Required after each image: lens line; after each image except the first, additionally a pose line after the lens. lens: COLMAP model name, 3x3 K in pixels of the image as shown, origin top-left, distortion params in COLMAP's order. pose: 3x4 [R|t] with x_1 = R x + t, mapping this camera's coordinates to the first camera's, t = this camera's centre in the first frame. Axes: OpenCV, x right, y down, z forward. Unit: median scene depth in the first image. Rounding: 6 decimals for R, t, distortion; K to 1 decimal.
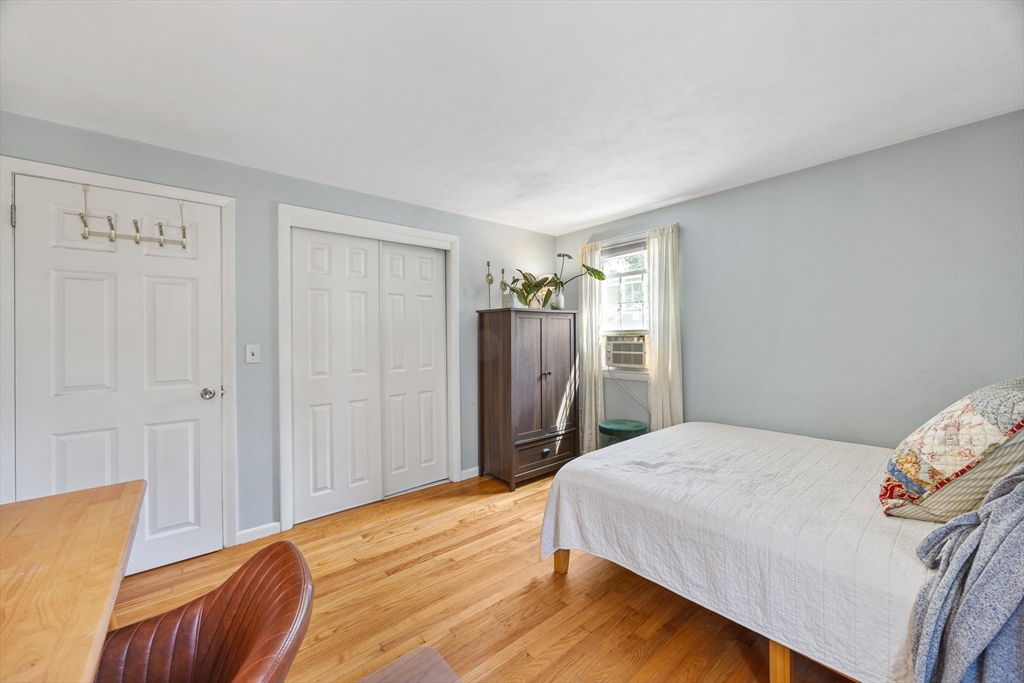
lens RADIAL K [[390.1, 0, 517.2], [0, 390.1, 335.8], [0, 0, 1]] dist [-0.000049, -0.000225]
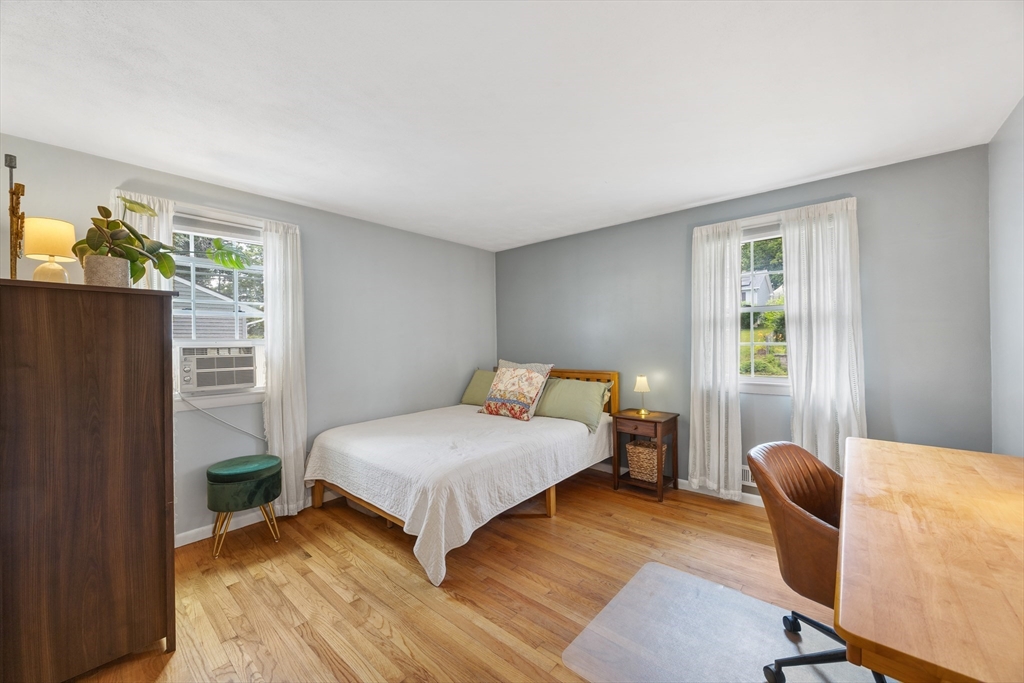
lens RADIAL K [[394.4, 0, 513.2], [0, 394.4, 343.6], [0, 0, 1]] dist [0.000077, 0.000118]
pose [[-0.153821, 0.009283, 0.988055, -0.944050], [0.014652, 0.999867, -0.007113, 0.012361], [-0.987990, 0.013382, -0.153937, 1.001358]]
